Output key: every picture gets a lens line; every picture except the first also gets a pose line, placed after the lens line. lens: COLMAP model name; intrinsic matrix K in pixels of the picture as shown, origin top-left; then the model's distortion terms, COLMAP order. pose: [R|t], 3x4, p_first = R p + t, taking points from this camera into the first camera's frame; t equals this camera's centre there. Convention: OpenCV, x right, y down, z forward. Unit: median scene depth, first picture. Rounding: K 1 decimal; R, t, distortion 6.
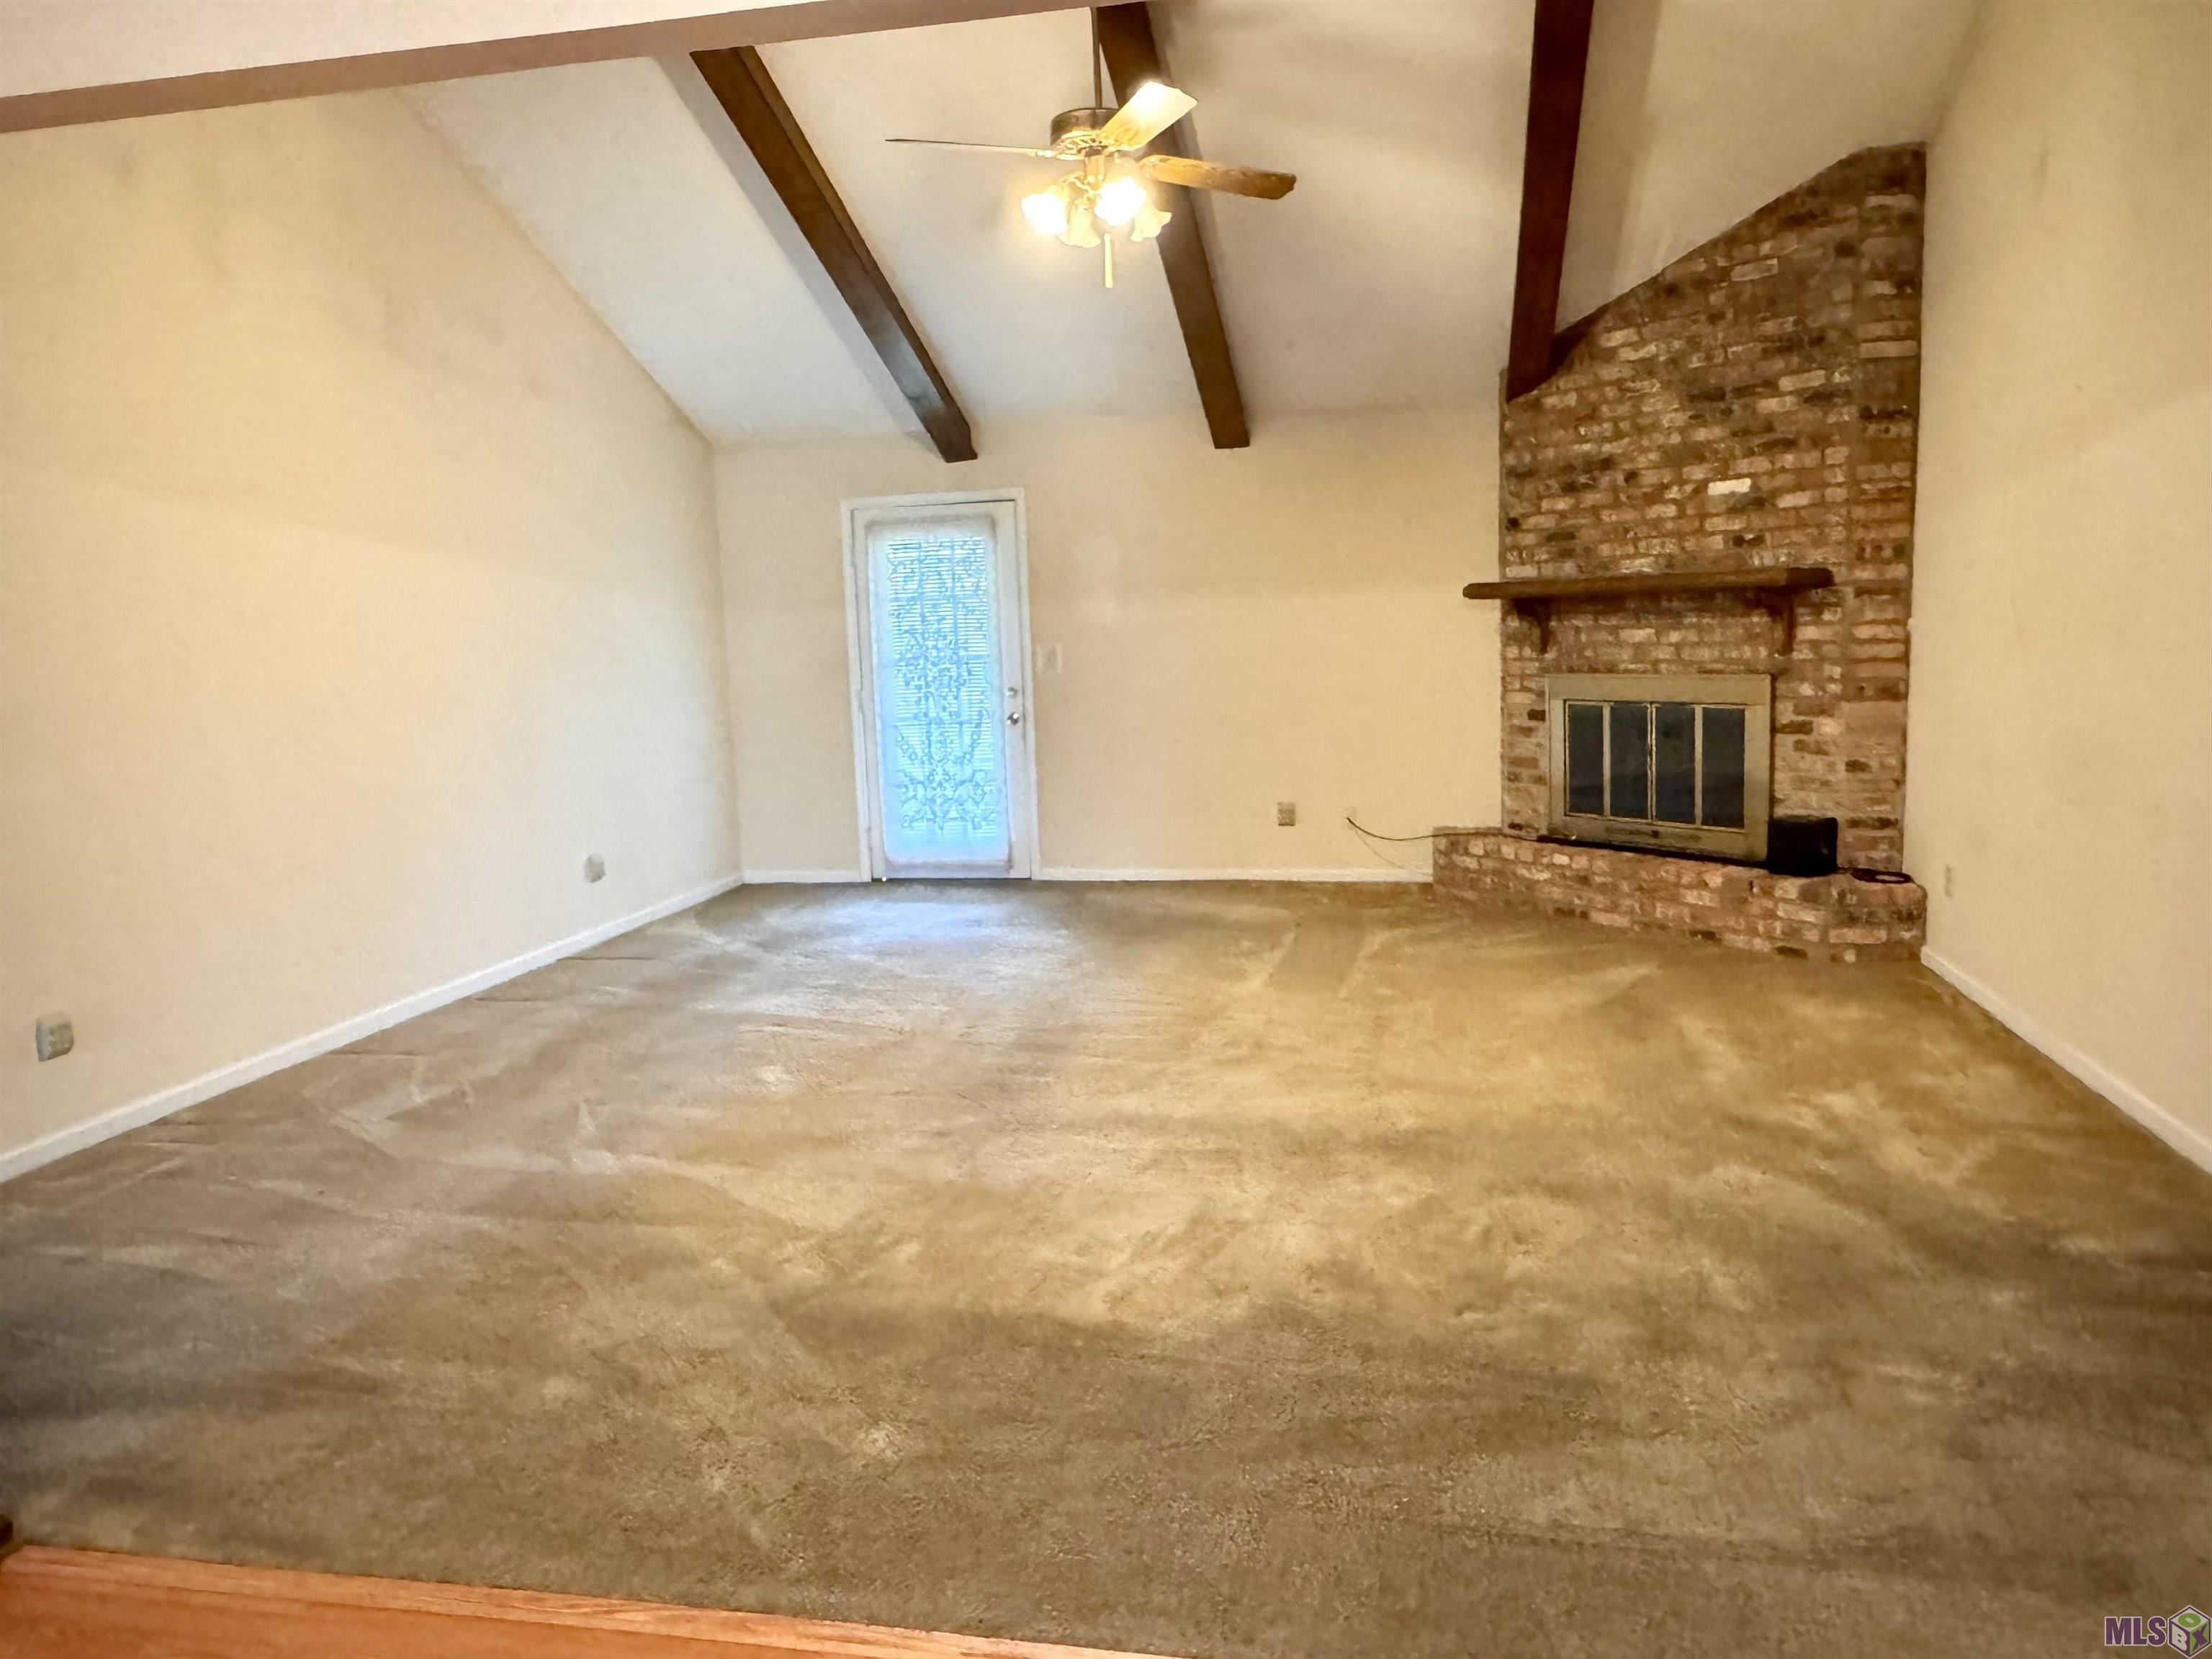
lens RADIAL K [[1558.5, 0, 1112.2], [0, 1558.5, 825.1], [0, 0, 1]] dist [-0.001383, -0.000601]
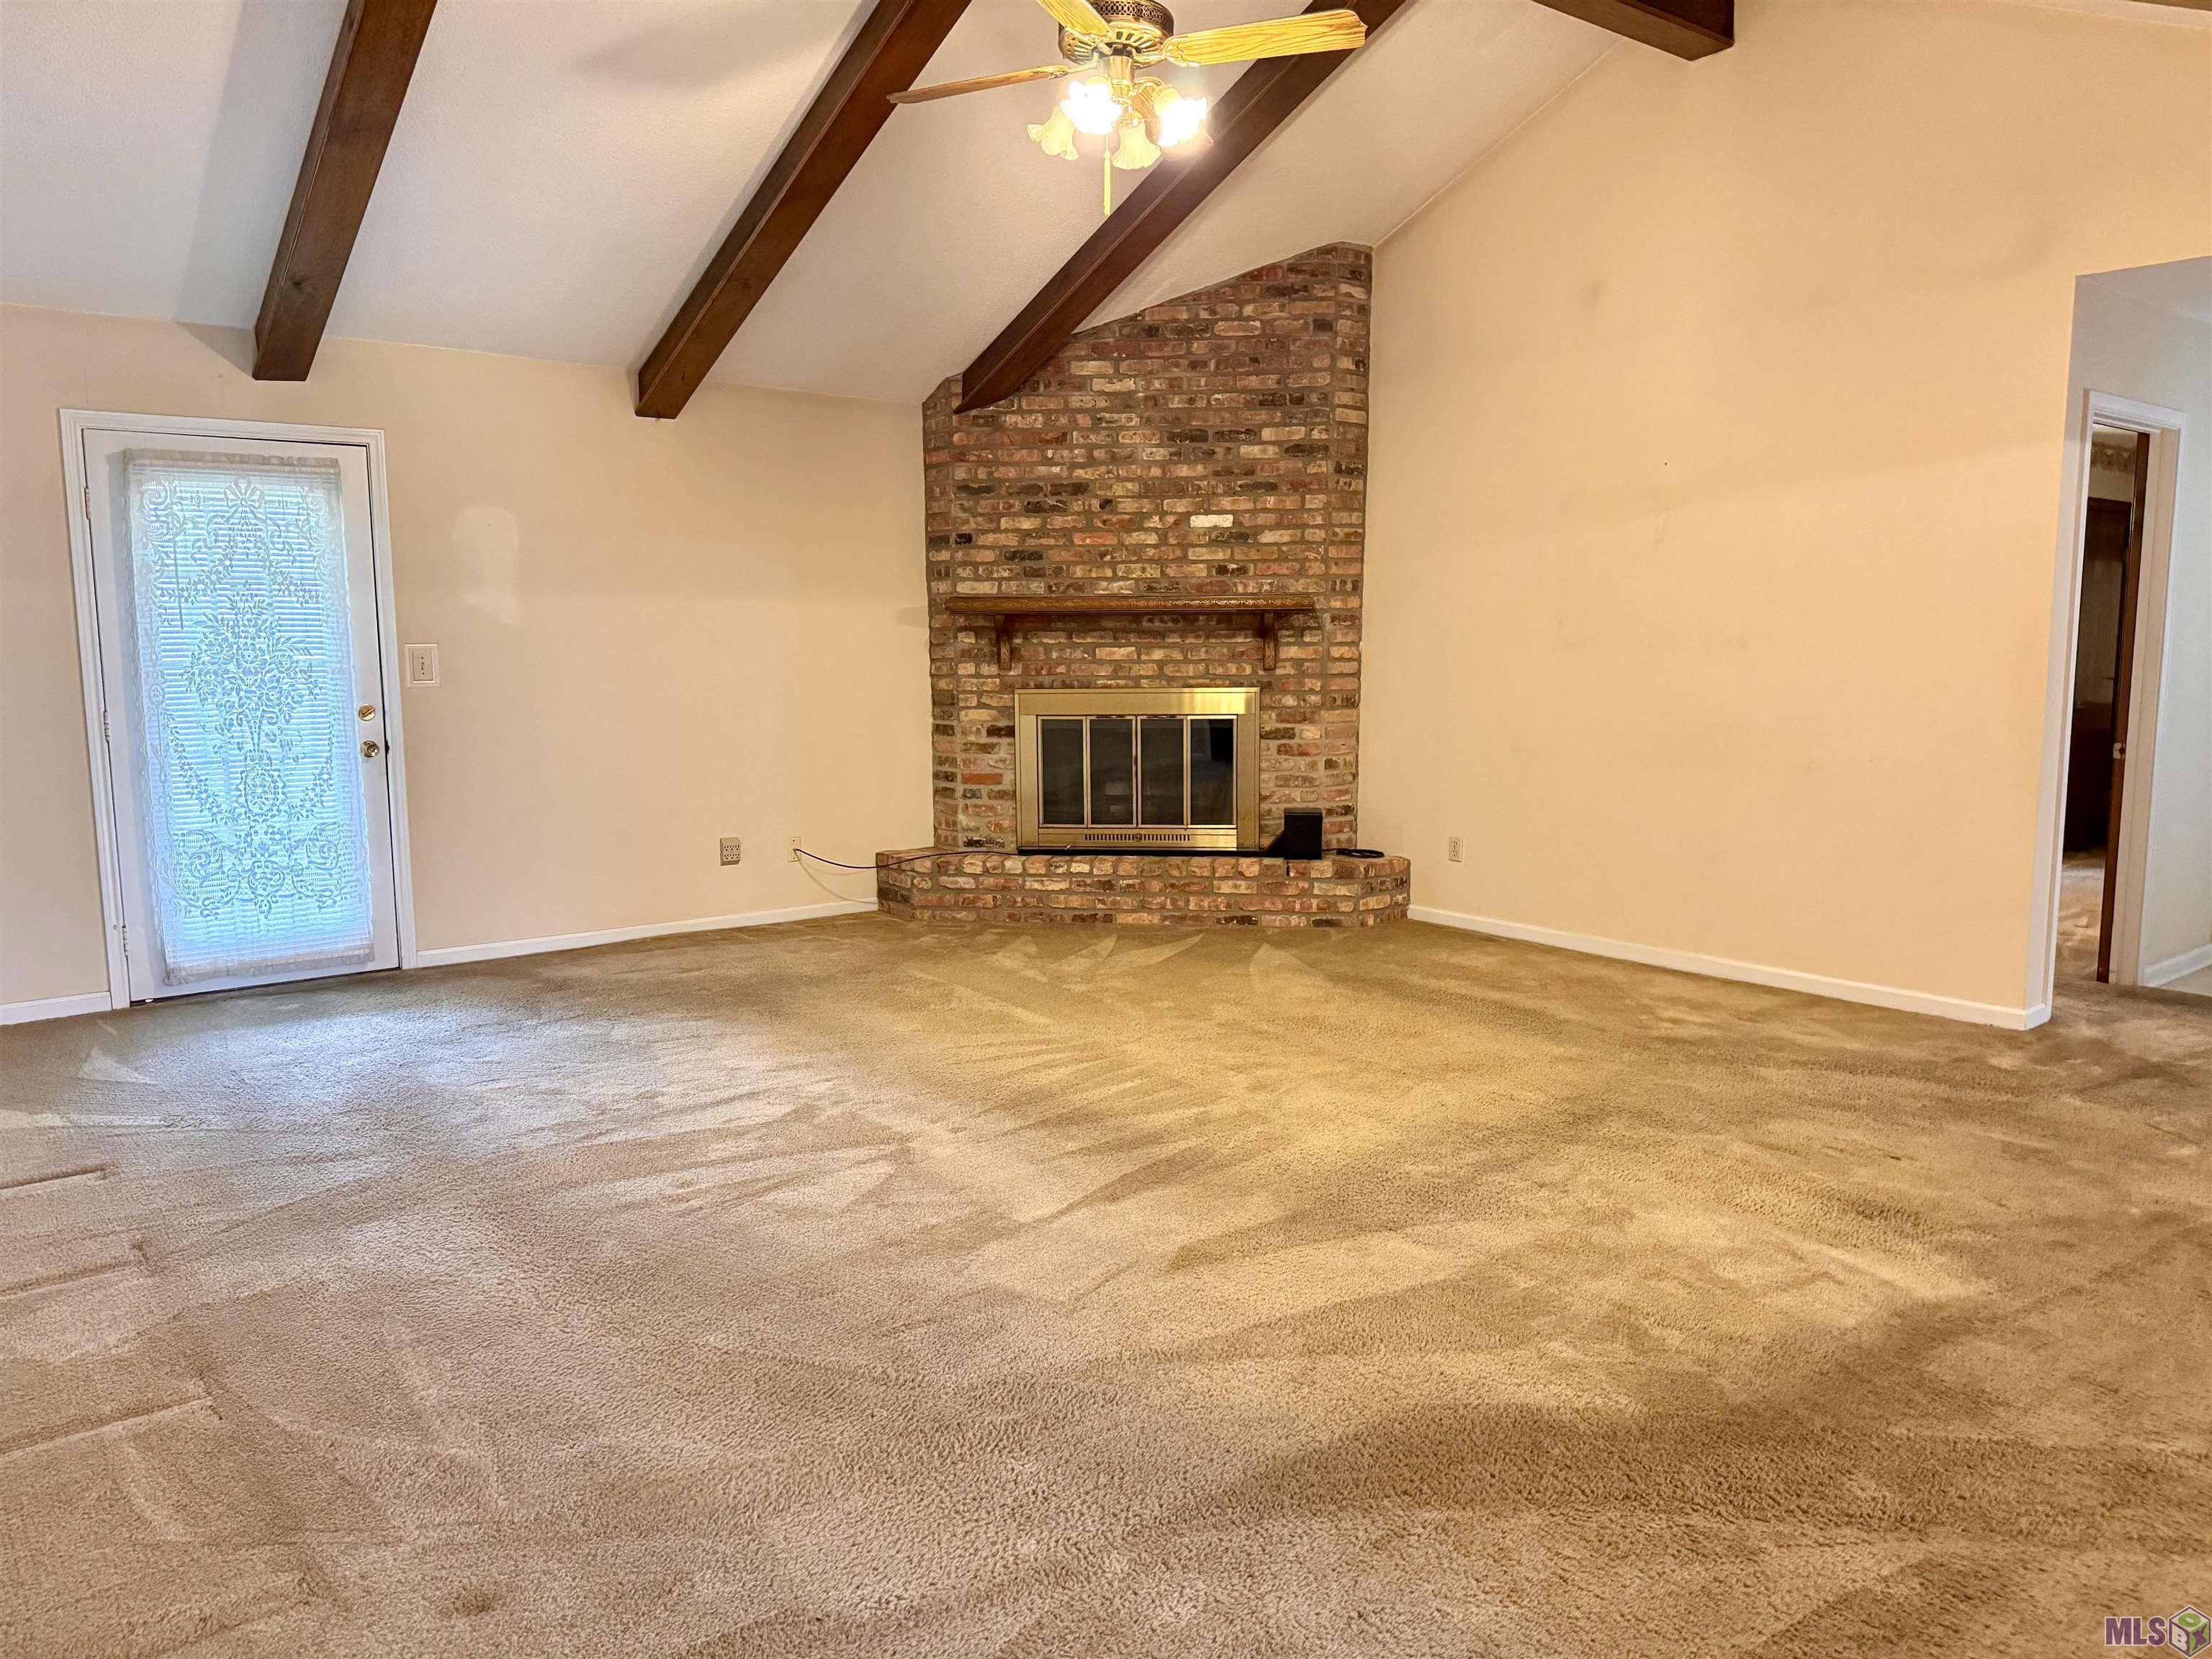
lens RADIAL K [[1541.7, 0, 1099.0], [0, 1541.7, 832.7], [0, 0, 1]] dist [0.174590, -0.267030]
pose [[0.644282, -0.064199, 0.762089, -0.515151], [0.082243, 0.996508, 0.014416, -0.015947], [-0.760353, 0.053389, 0.647312, 0.344752]]
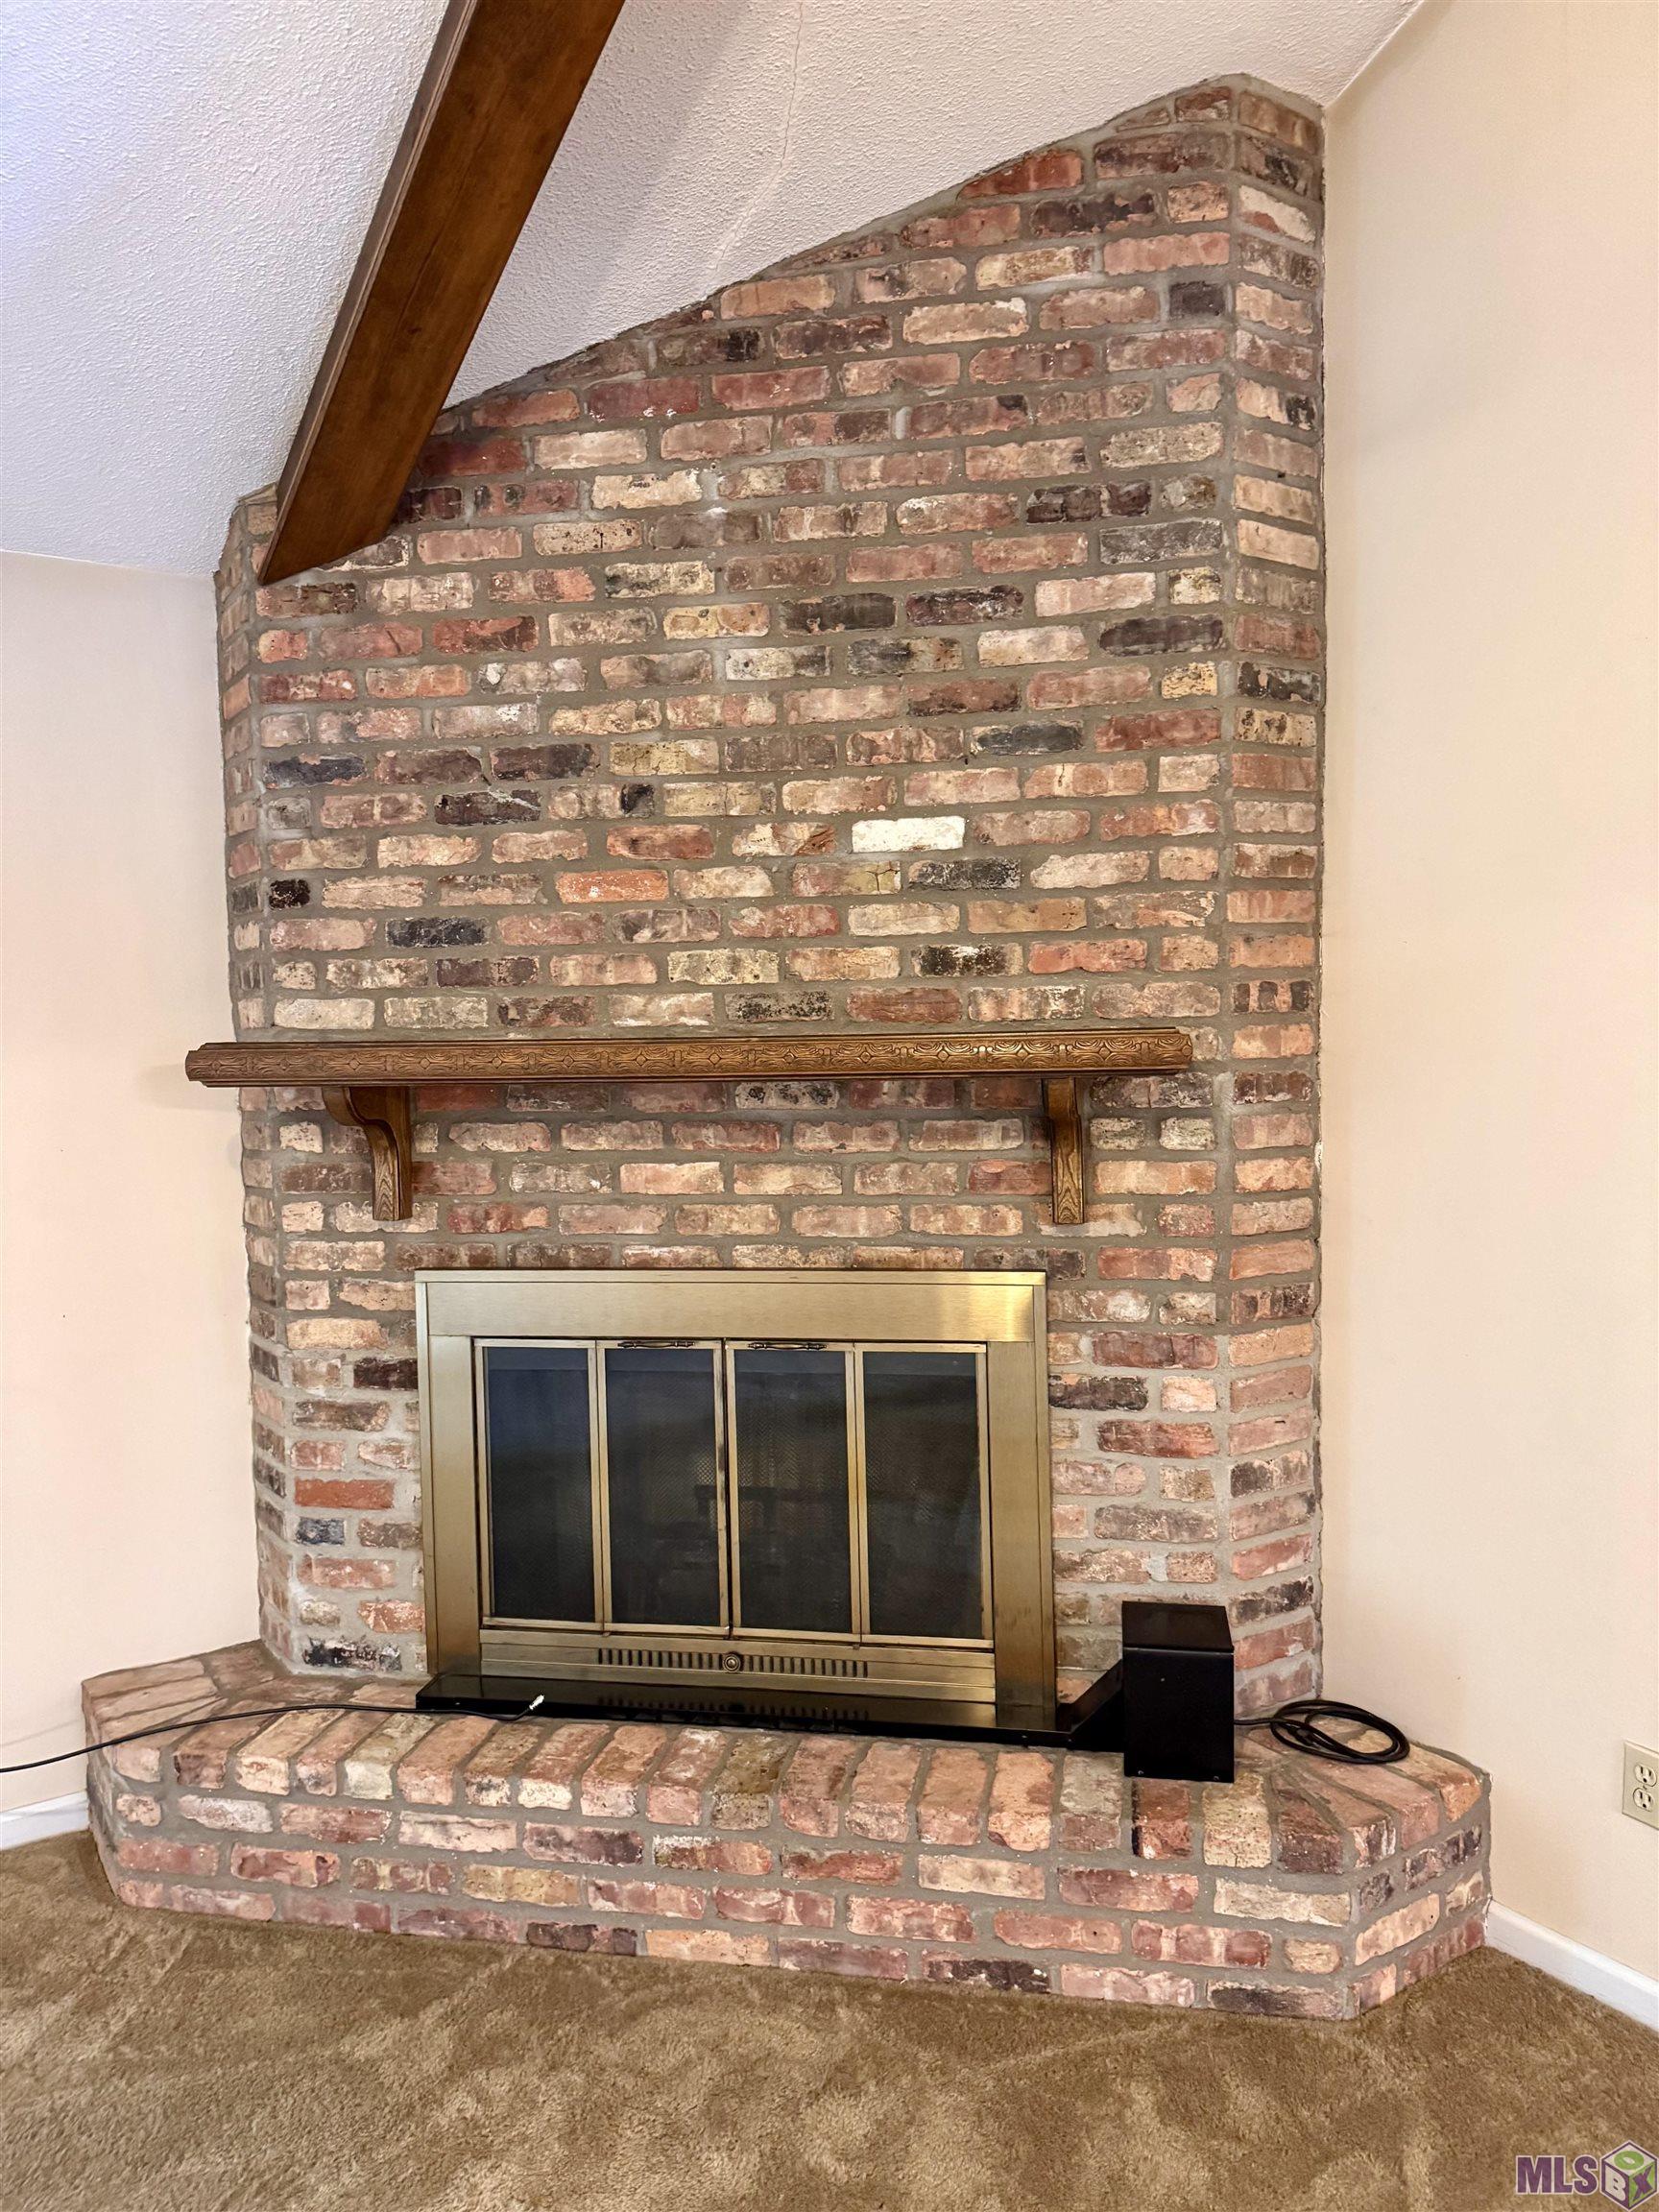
lens RADIAL K [[1559.9, 0, 829.8], [0, 1559.9, 1112.5], [0, 0, 1]] dist [0.154569, -0.282844]
pose [[0.698194, -0.017180, 0.715703, 0.073396], [0.088567, 0.994105, -0.062538, -0.115170], [-0.710409, 0.107051, 0.695600, 0.715780]]
